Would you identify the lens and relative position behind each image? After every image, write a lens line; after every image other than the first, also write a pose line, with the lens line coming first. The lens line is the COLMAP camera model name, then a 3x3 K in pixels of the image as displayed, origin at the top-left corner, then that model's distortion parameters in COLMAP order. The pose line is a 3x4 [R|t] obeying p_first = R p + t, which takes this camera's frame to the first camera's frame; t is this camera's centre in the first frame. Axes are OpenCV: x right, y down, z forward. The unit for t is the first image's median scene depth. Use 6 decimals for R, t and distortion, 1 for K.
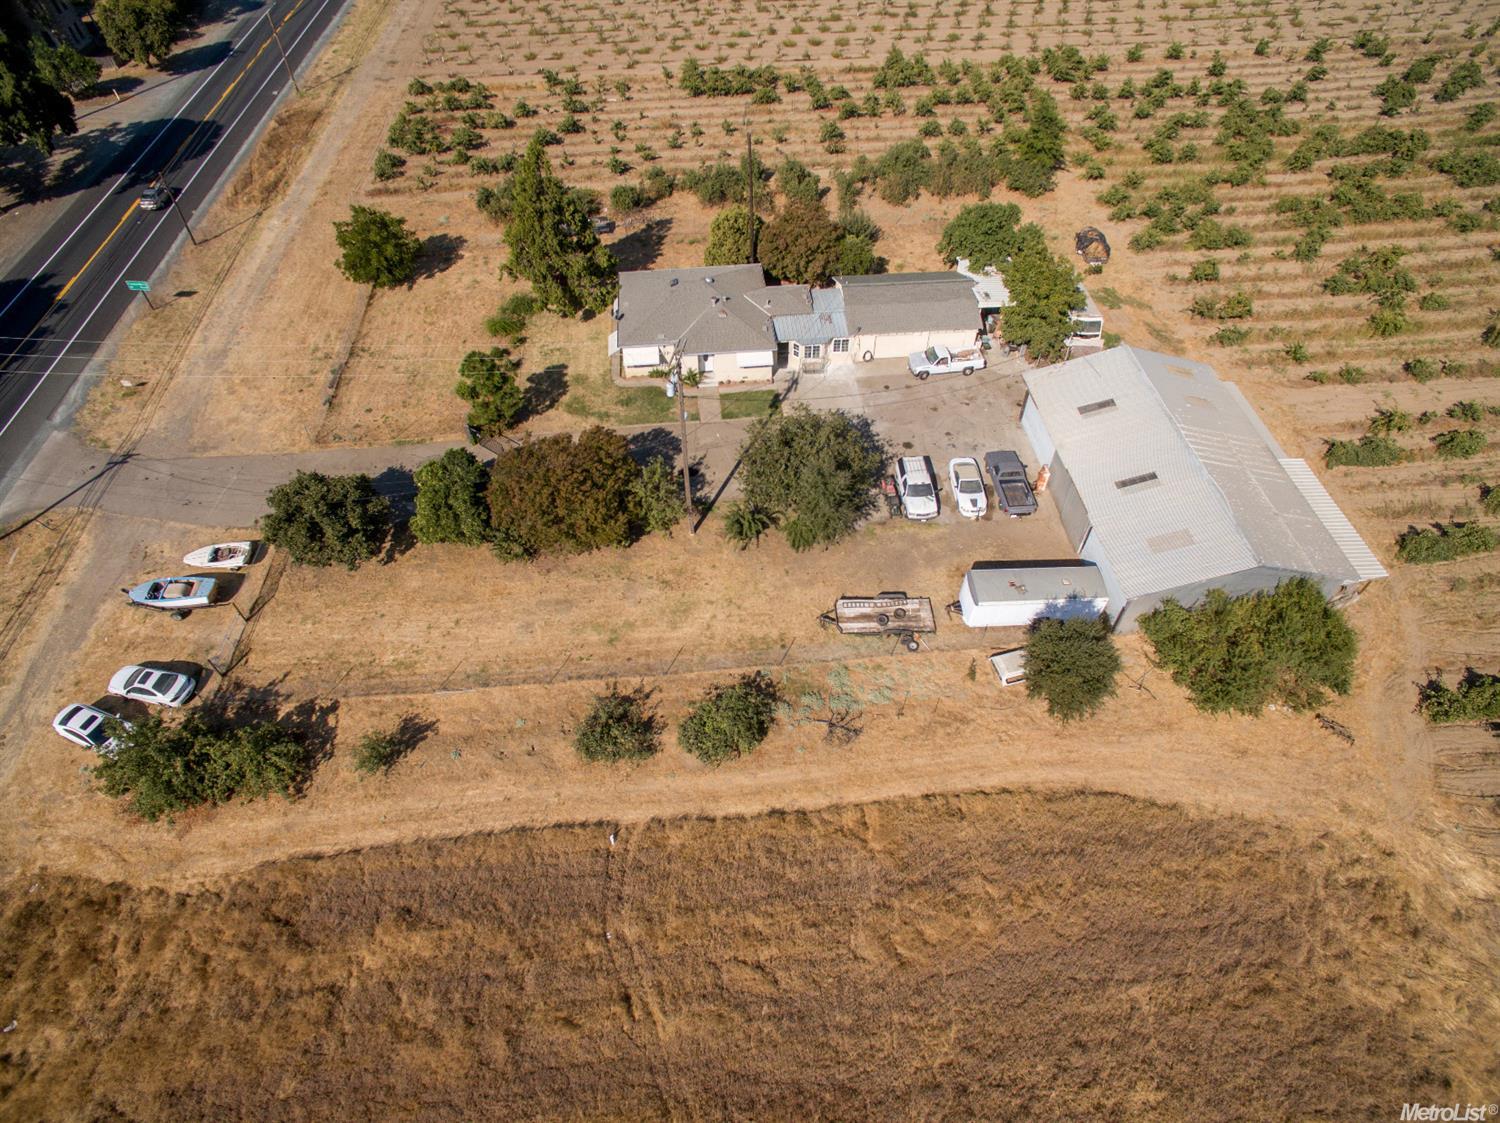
lens RADIAL K [[866.8, 0, 750.1], [0, 866.8, 554.3], [0, 0, 1]] dist [-0.119625, 0.084995]
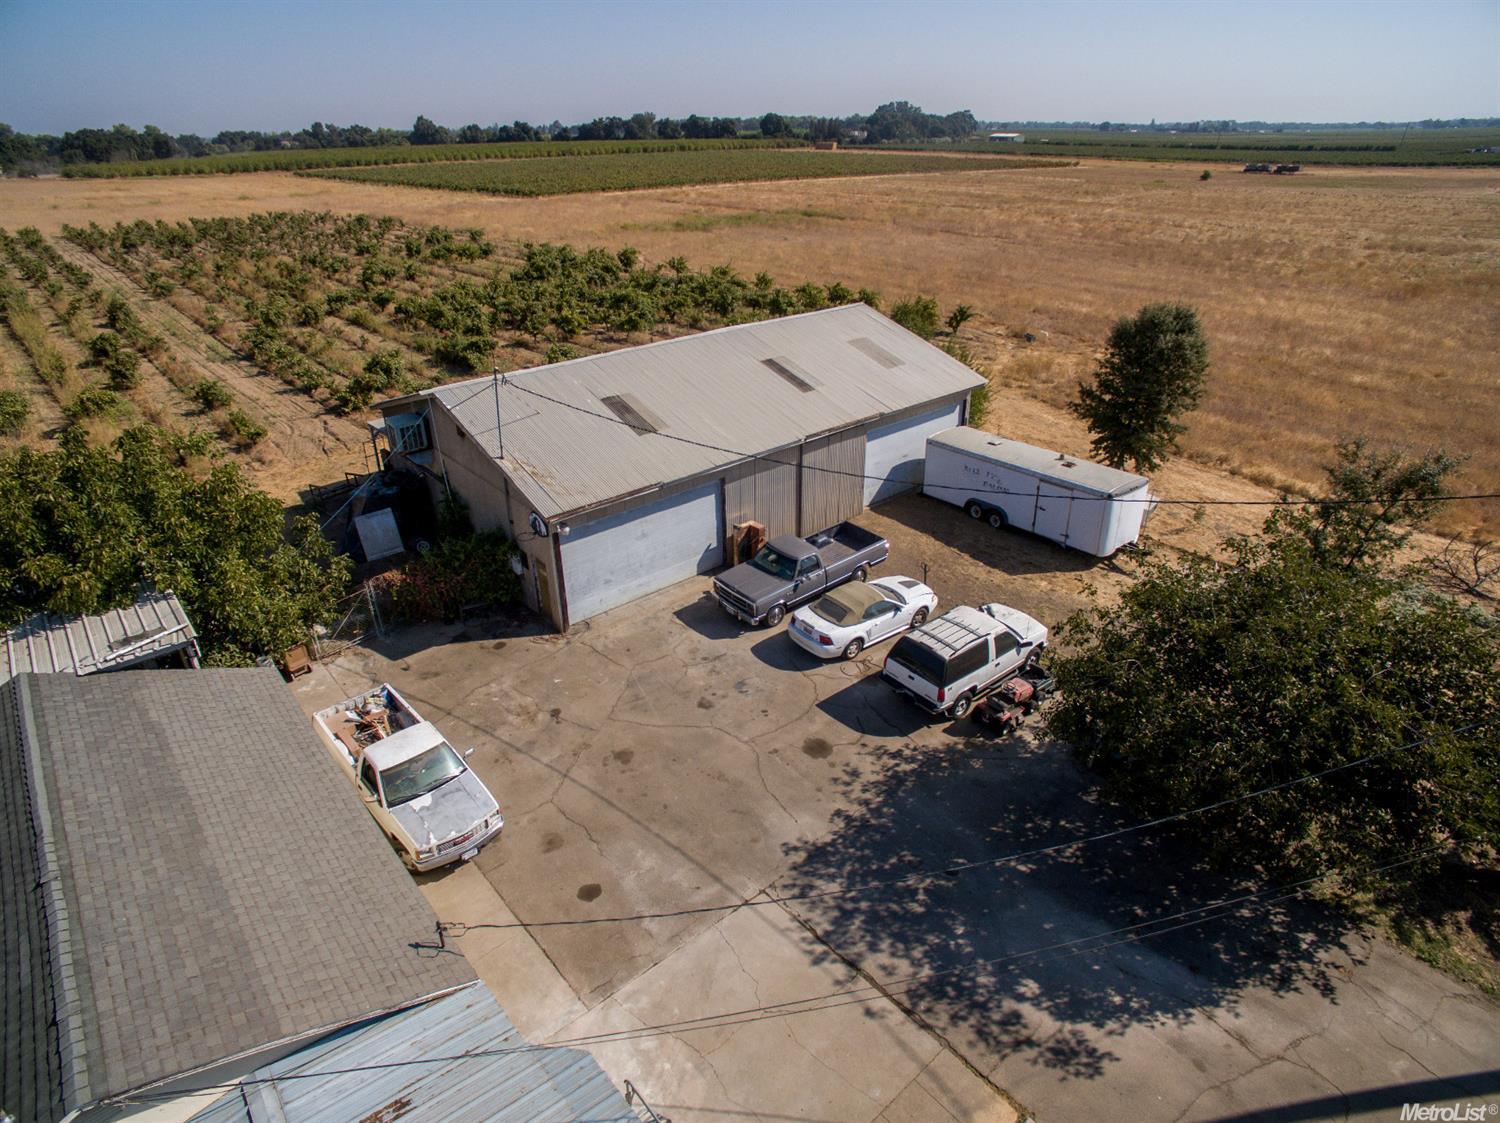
lens RADIAL K [[866.8, 0, 750.1], [0, 866.8, 554.3], [0, 0, 1]] dist [-0.119625, 0.084995]
pose [[-0.582413, -0.360327, 0.728670, -0.020825], [0.624187, 0.376012, 0.684840, -0.376666], [-0.520755, 0.853686, 0.005917, 0.879325]]
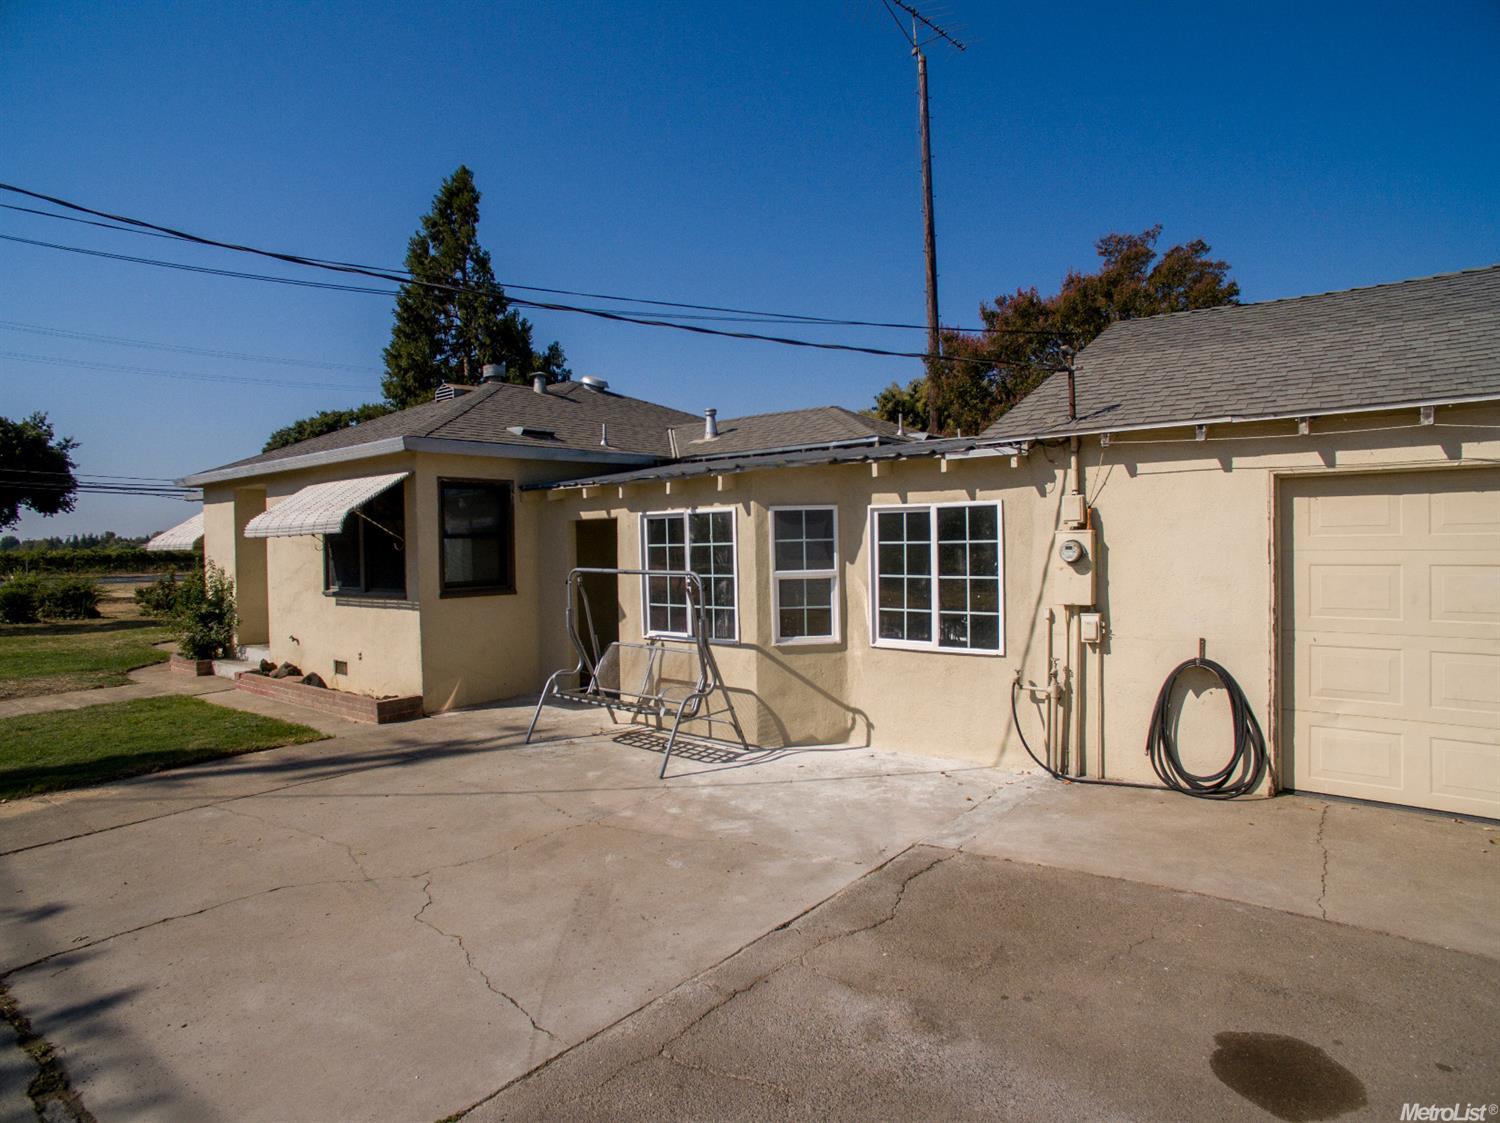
lens RADIAL K [[866.8, 0, 750.1], [0, 866.8, 554.3], [0, 0, 1]] dist [-0.119625, 0.084995]
pose [[0.716868, 0.002559, -0.697205, 0.168349], [-0.521432, 0.665792, -0.533695, -0.172343], [0.462827, 0.746133, 0.478619, 0.937749]]
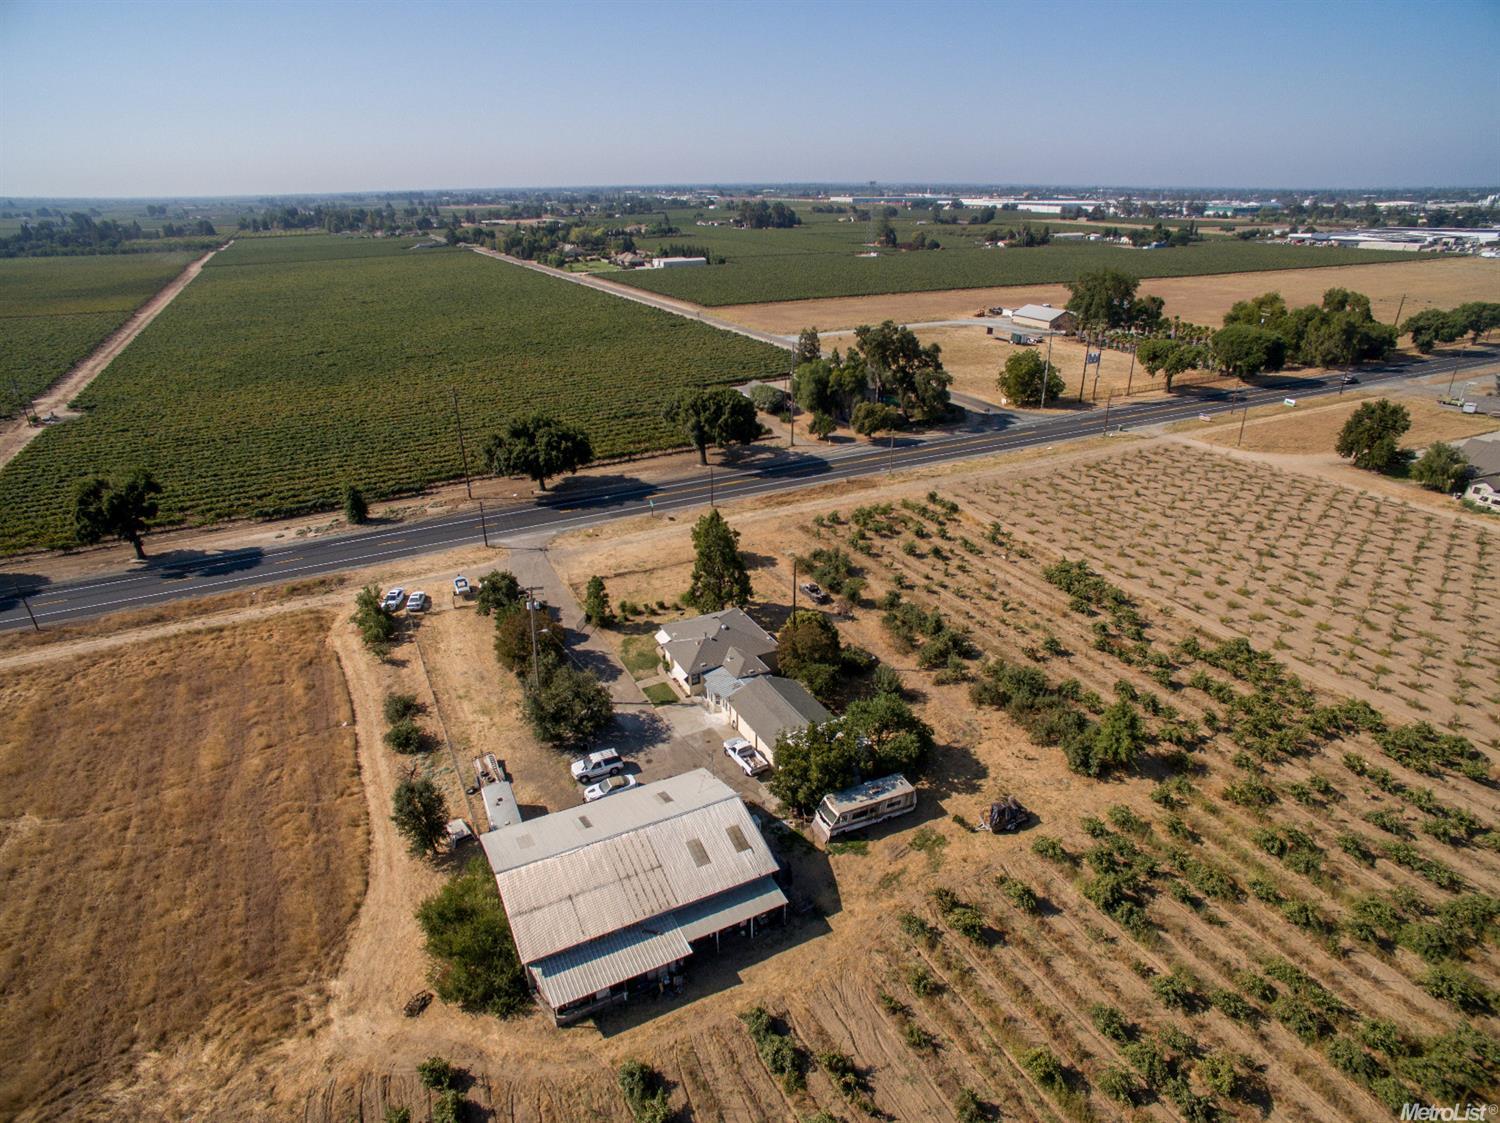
lens RADIAL K [[866.8, 0, 750.1], [0, 866.8, 554.3], [0, 0, 1]] dist [-0.119625, 0.084995]
pose [[0.371932, 0.375235, -0.849038, 1.205023], [-0.698453, 0.715582, 0.010288, -0.458373], [0.611417, 0.589186, 0.528232, 0.156914]]
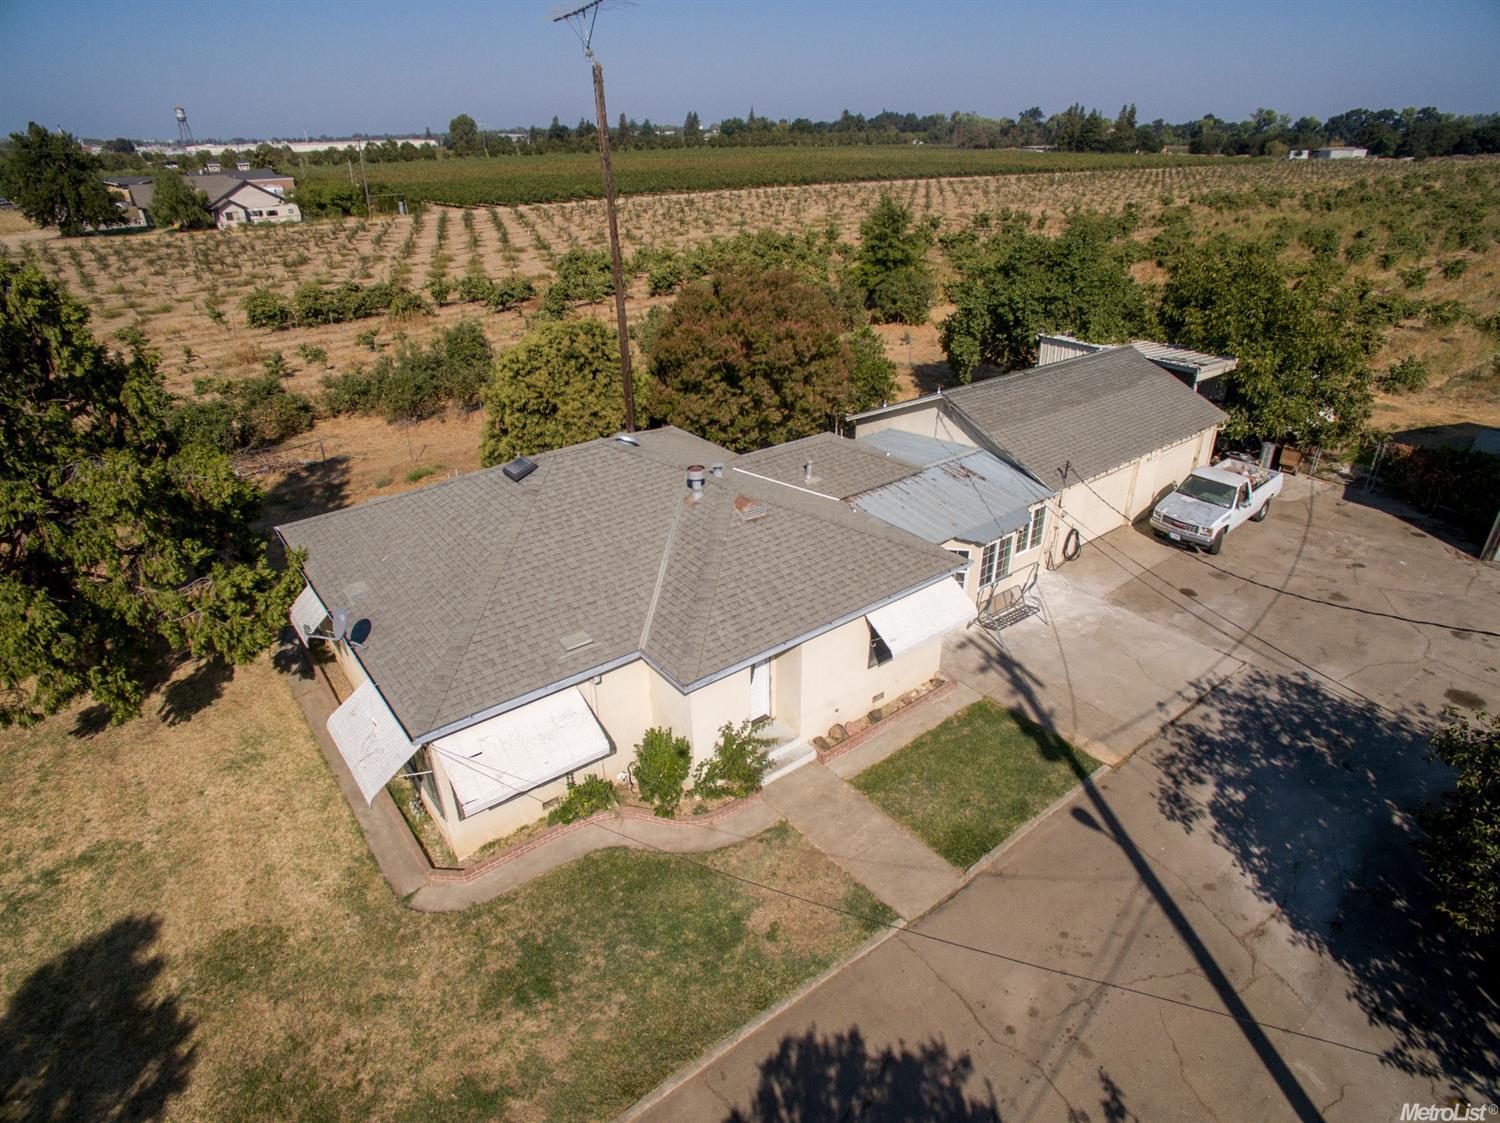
lens RADIAL K [[866.8, 0, 750.1], [0, 866.8, 554.3], [0, 0, 1]] dist [-0.119625, 0.084995]
pose [[0.844673, -0.246462, 0.475167, -0.166379], [0.411732, 0.866408, -0.282515, -0.182142], [-0.342059, 0.434274, 0.833308, 0.750970]]
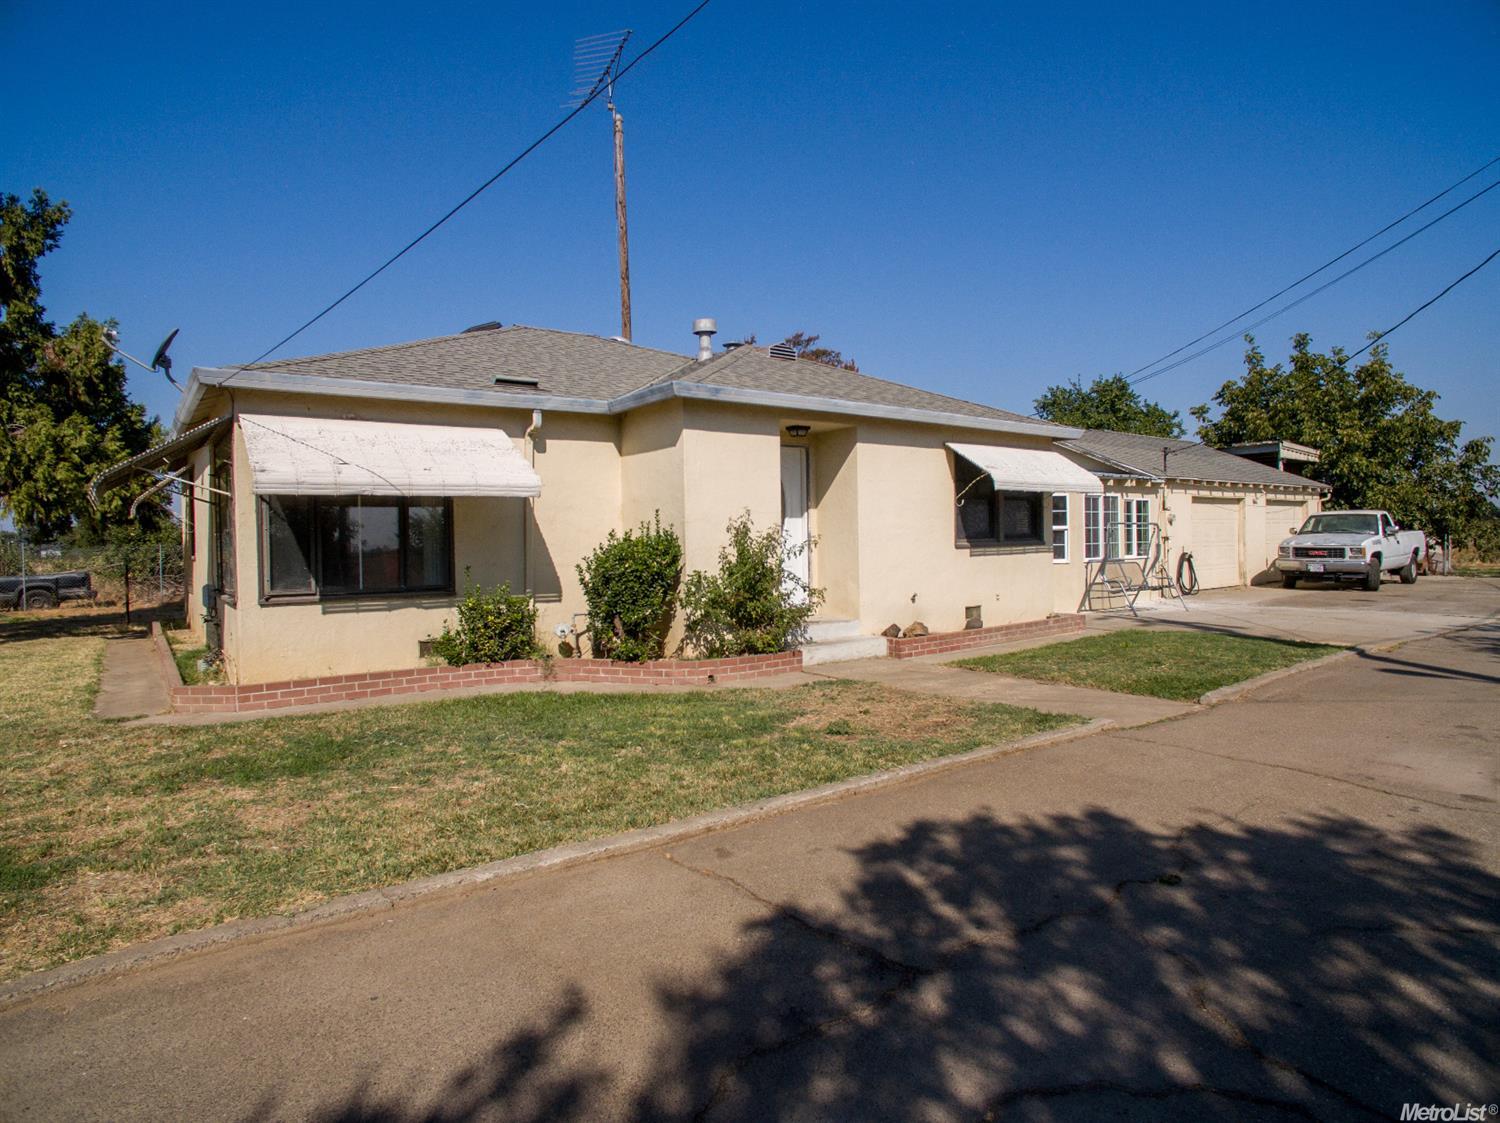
lens RADIAL K [[888.7, 0, 751.7], [0, 888.7, 521.3], [0, 0, 1]] dist [-0.045869, 0.000230]
pose [[0.840234, 0.007575, 0.542172, -0.148121], [0.409342, 0.646879, -0.643418, -0.114470], [-0.355594, 0.762555, 0.540429, 0.896032]]
